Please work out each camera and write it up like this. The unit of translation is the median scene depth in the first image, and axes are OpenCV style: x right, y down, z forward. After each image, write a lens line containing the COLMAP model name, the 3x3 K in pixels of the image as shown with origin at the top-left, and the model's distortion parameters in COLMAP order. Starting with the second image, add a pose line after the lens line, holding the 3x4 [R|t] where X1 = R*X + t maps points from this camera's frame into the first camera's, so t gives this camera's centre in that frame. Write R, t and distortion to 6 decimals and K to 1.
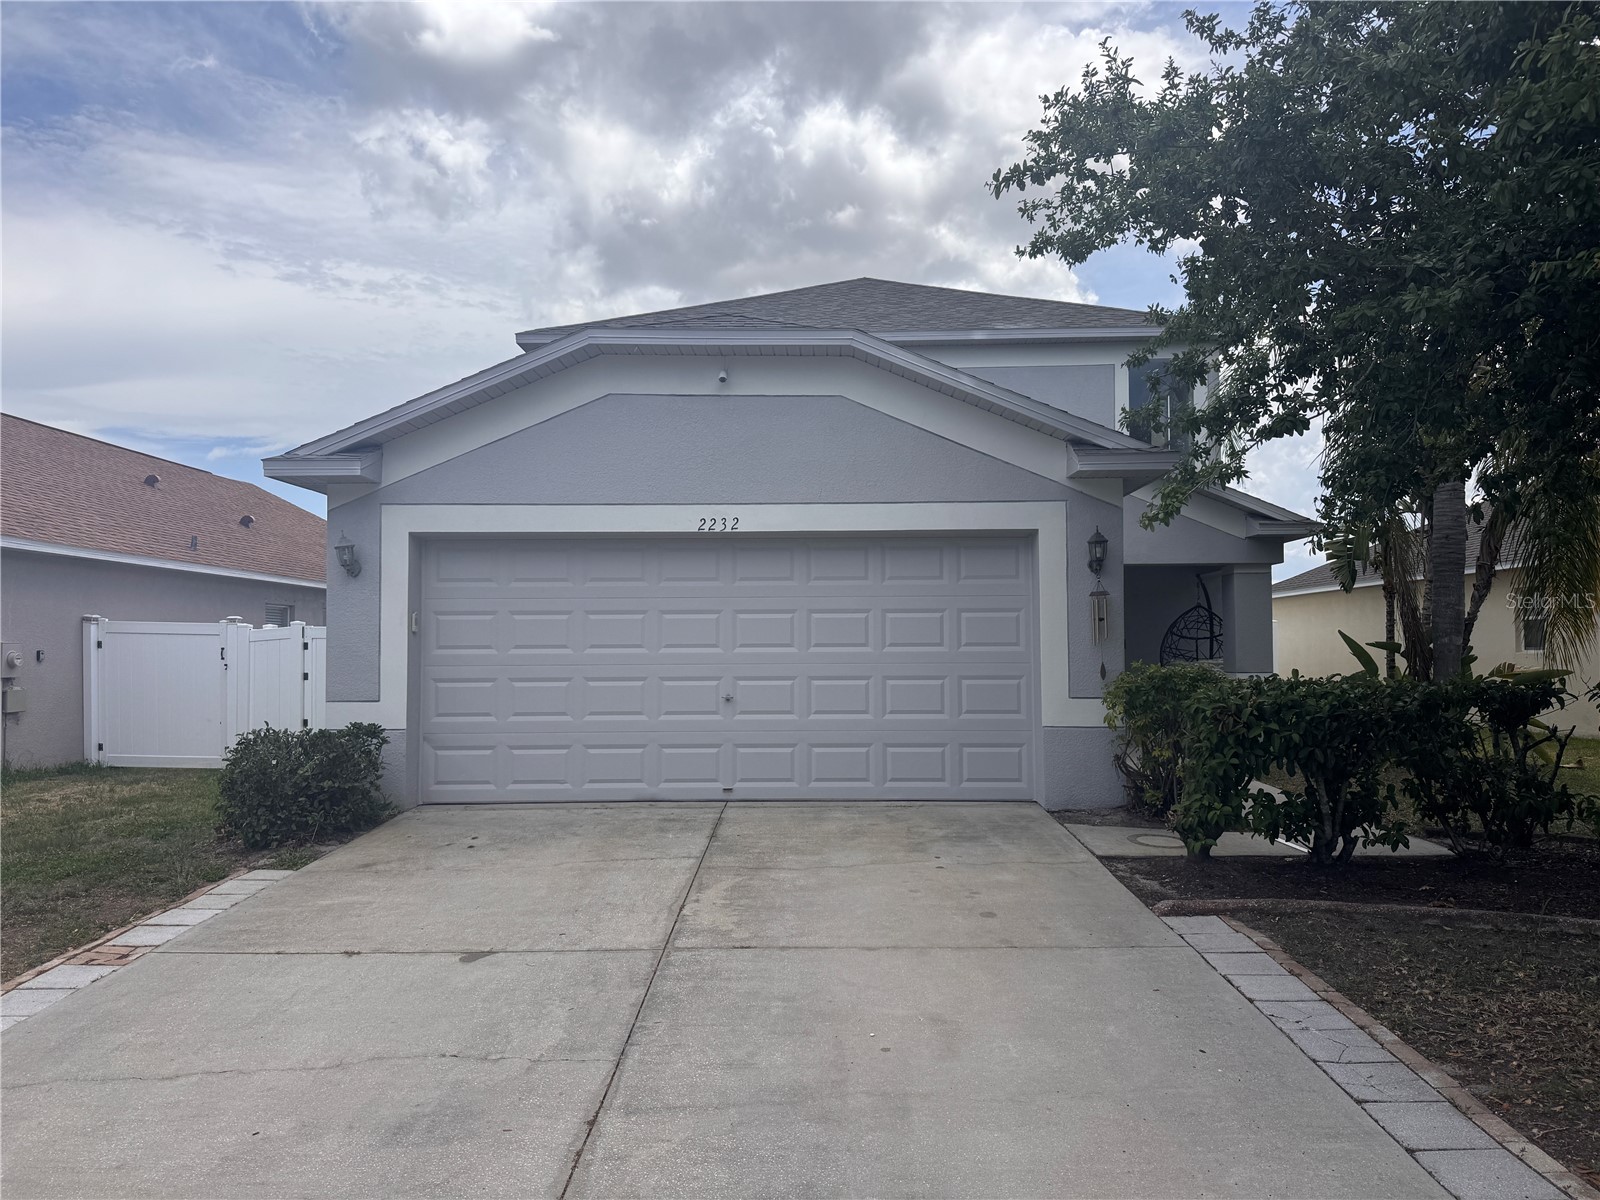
lens RADIAL K [[1151.7, 0, 788.3], [0, 1151.7, 607.7], [0, 0, 1]] dist [0.022398, -0.017251]
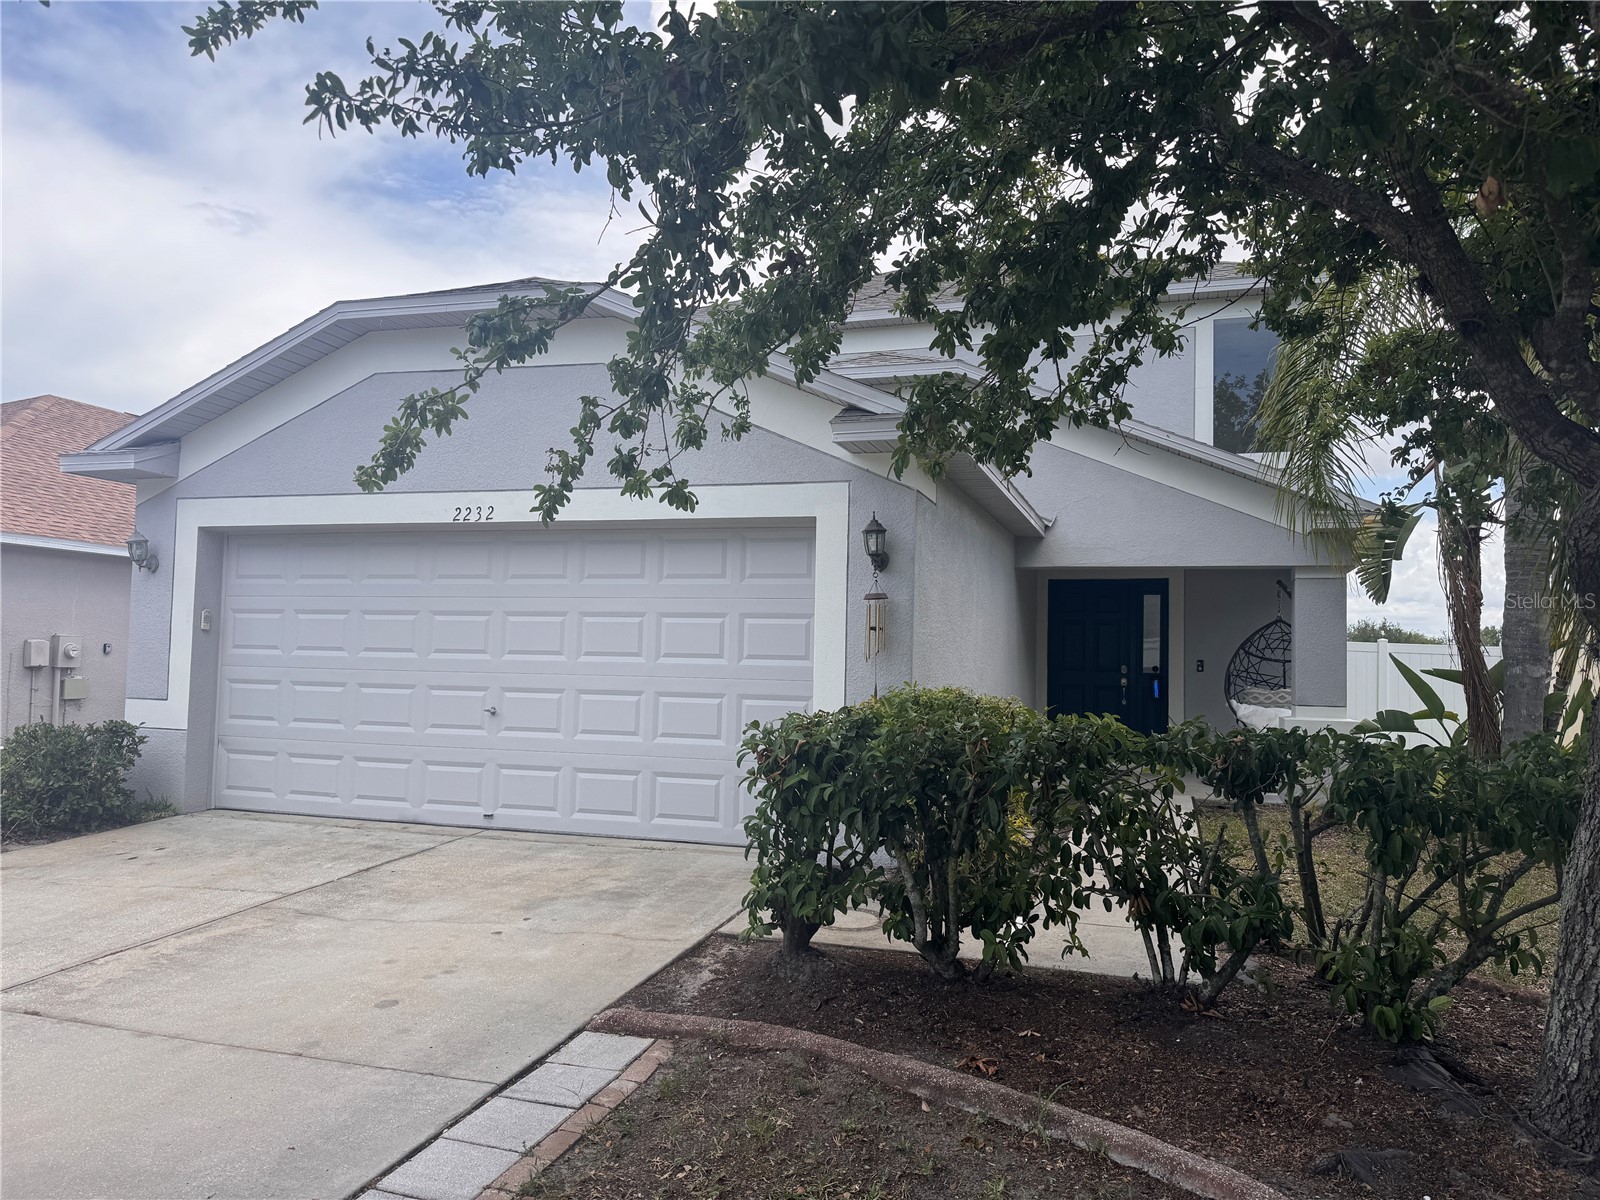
lens RADIAL K [[1151.7, 0, 804.9], [0, 1151.7, 591.3], [0, 0, 1]] dist [0.022398, -0.017251]
pose [[0.954300, 0.007744, -0.298751, 0.439227], [-0.015622, 0.999590, -0.023989, 0.004207], [0.298443, 0.027559, 0.954030, 0.224742]]
